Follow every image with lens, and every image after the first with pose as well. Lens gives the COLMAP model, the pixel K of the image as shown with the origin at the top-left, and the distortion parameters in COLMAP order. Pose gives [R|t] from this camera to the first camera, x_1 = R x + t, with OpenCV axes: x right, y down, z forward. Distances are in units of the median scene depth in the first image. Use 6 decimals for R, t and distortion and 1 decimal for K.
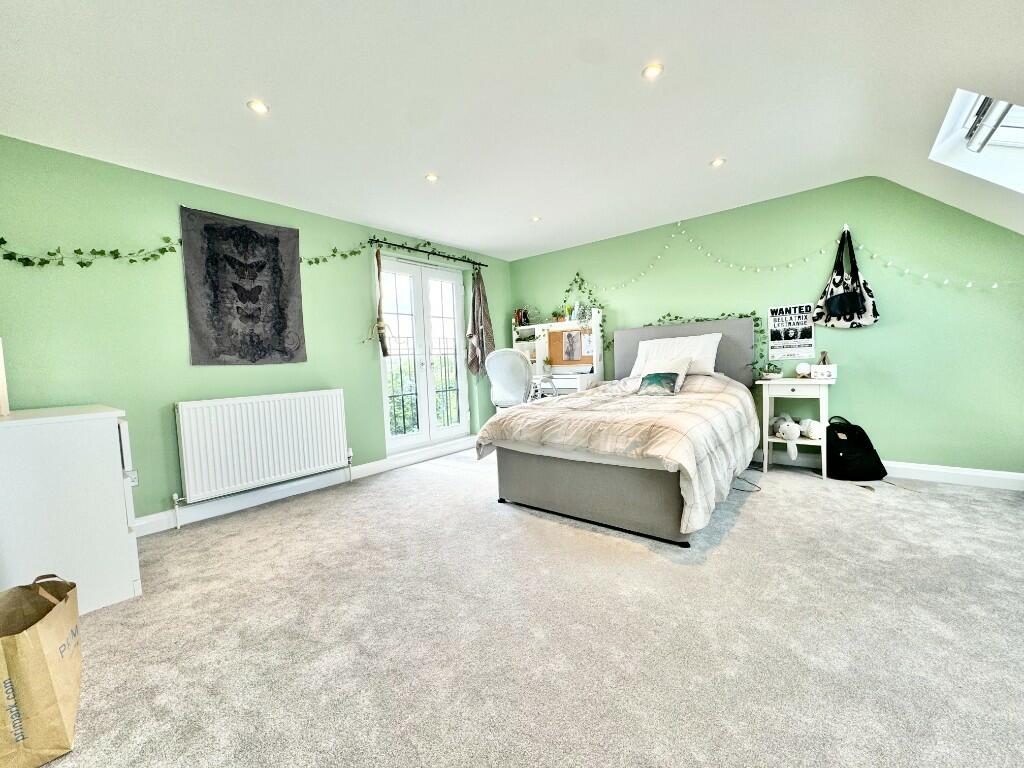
lens RADIAL K [[410.1, 0, 512.9], [0, 410.1, 385.9], [0, 0, 1]] dist [-0.004391, -0.000062]
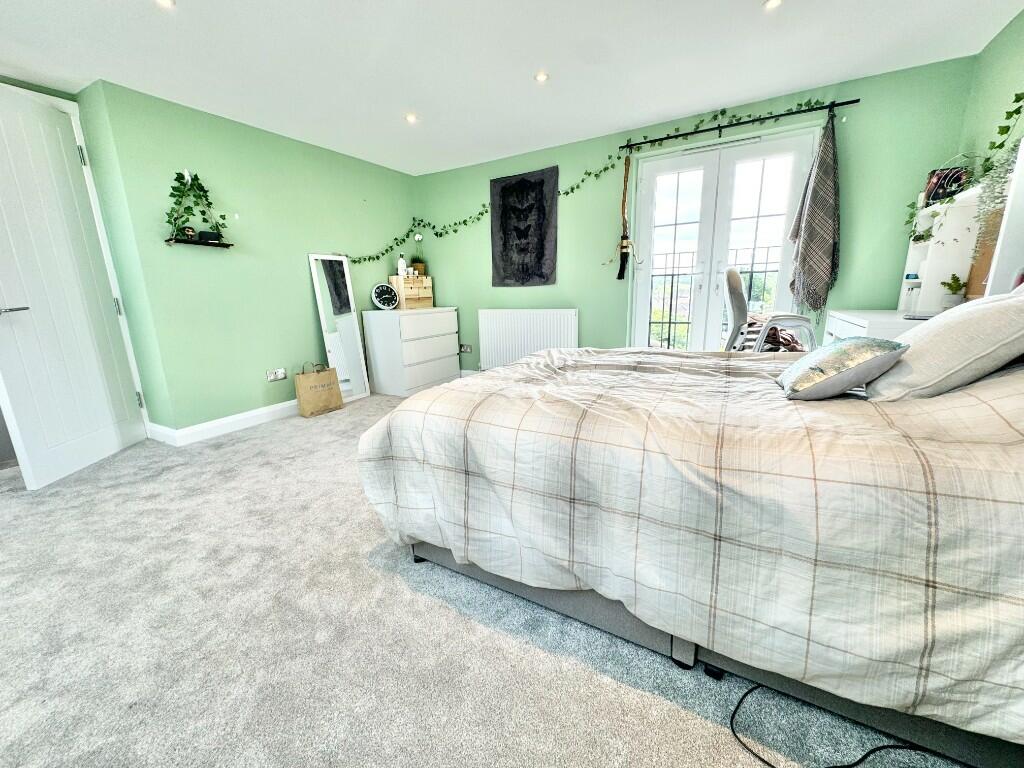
lens RADIAL K [[410.1, 0, 510.3], [0, 410.1, 385.8], [0, 0, 1]] dist [-0.004391, -0.000062]
pose [[0.154743, 0.259349, -0.953306, 0.755967], [-0.037514, 0.965776, 0.256652, -0.079747], [0.987242, -0.003953, 0.159176, 0.727275]]
